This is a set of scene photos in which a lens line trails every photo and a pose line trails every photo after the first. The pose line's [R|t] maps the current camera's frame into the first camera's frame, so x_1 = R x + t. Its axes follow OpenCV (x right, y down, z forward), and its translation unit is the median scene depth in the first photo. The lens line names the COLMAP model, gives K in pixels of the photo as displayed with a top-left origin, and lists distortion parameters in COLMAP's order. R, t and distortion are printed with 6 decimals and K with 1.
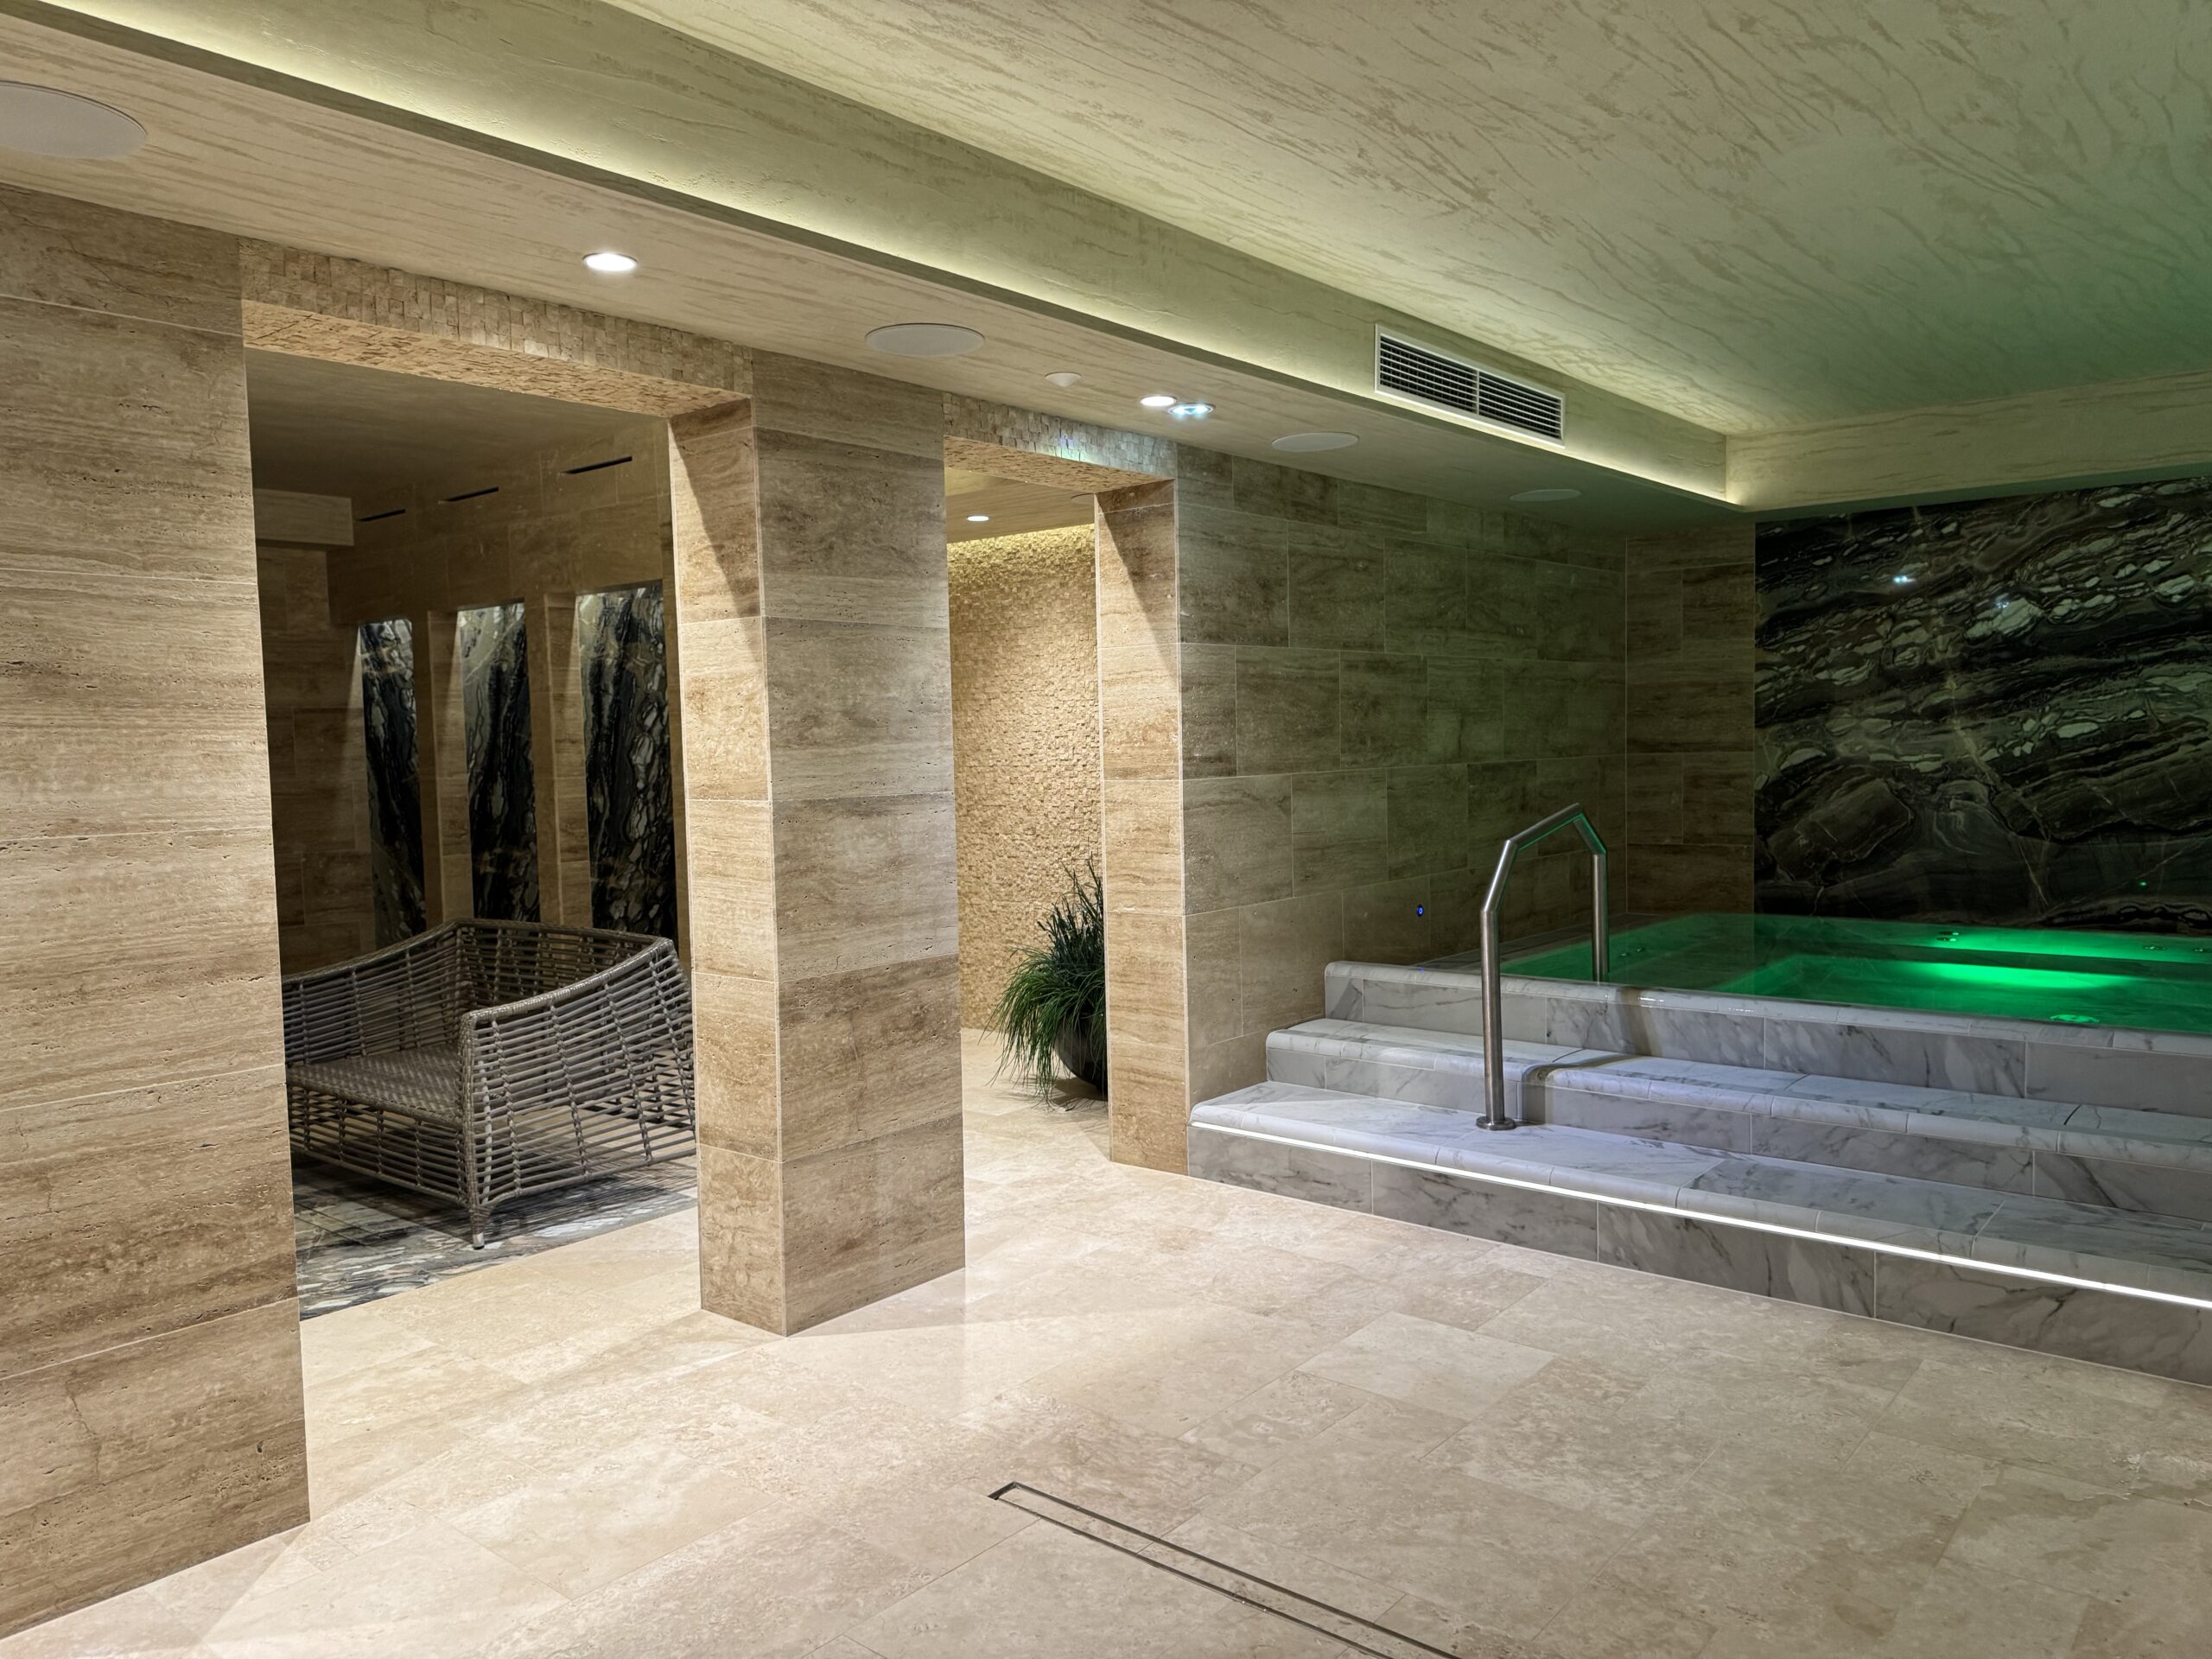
lens RADIAL K [[1559.1, 0, 1127.5], [0, 1559.1, 857.9], [0, 0, 1]] dist [0.046536, -0.051873]
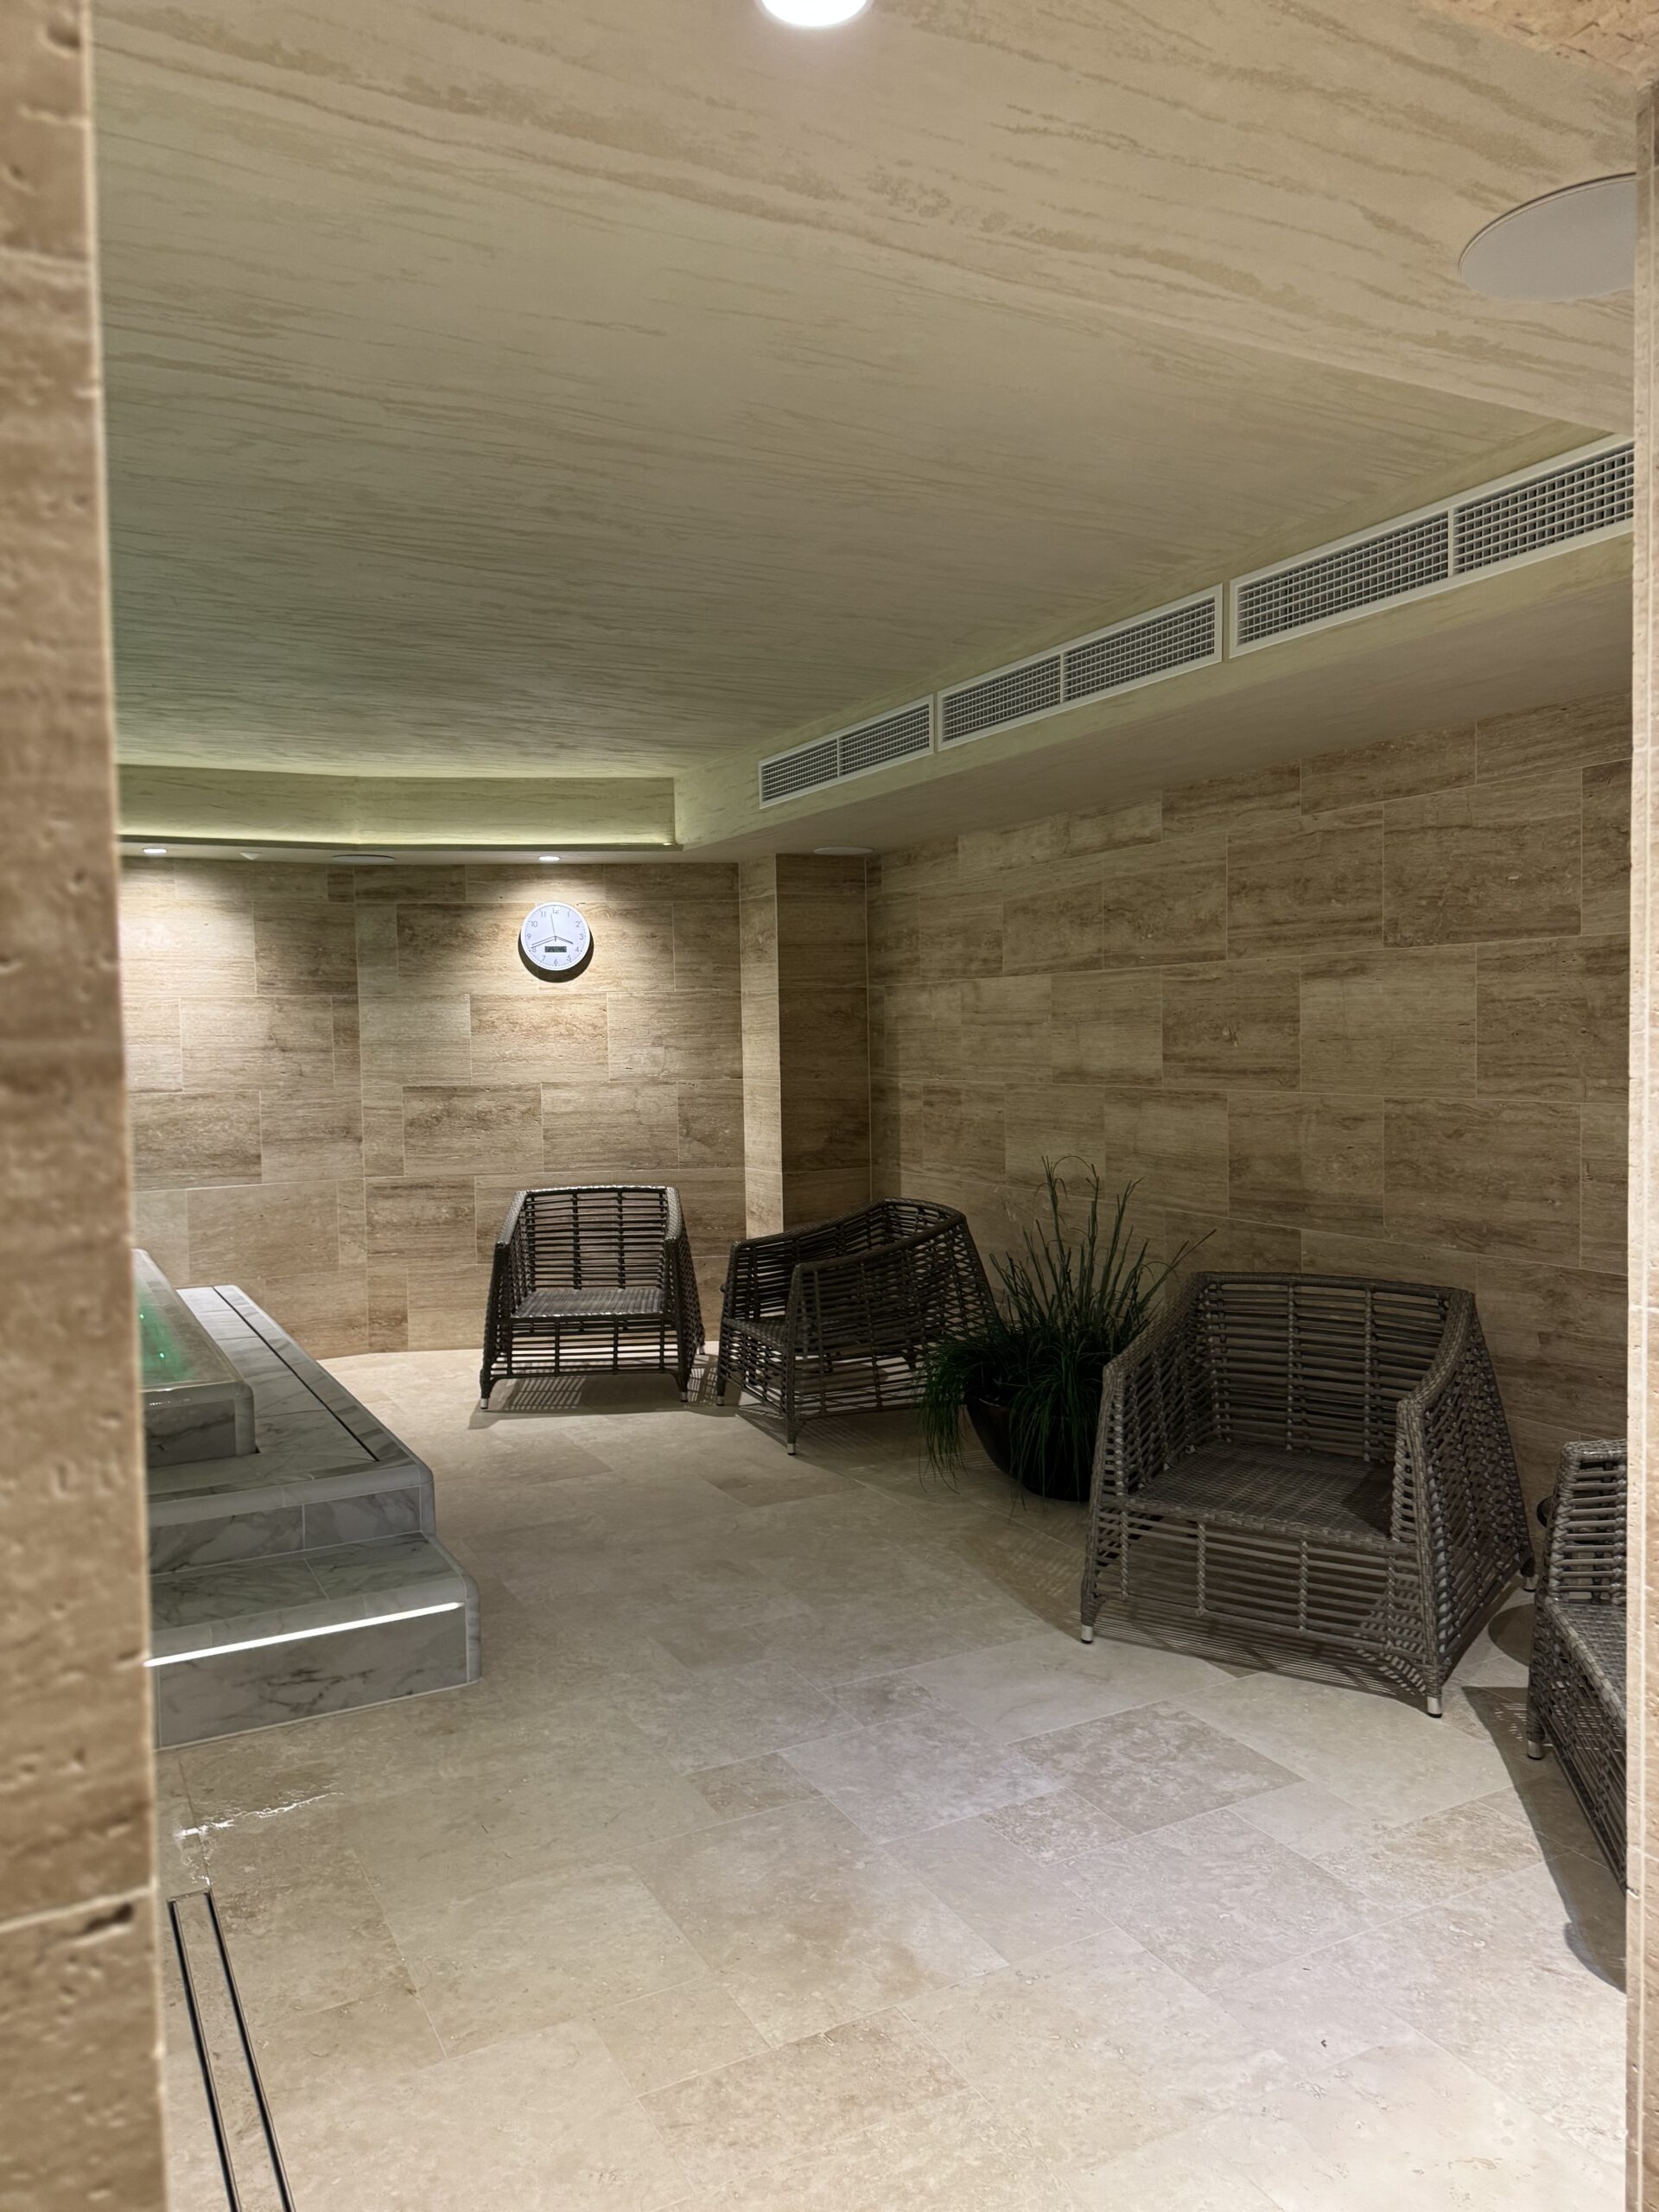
lens RADIAL K [[1559.1, 0, 810.5], [0, 1559.1, 1104.8], [0, 0, 1]] dist [0.046536, -0.051873]
pose [[-0.922019, 0.021663, 0.386538, -0.368461], [0.067293, 0.992202, 0.104909, -0.101778], [-0.381251, 0.122740, -0.916287, 1.085237]]
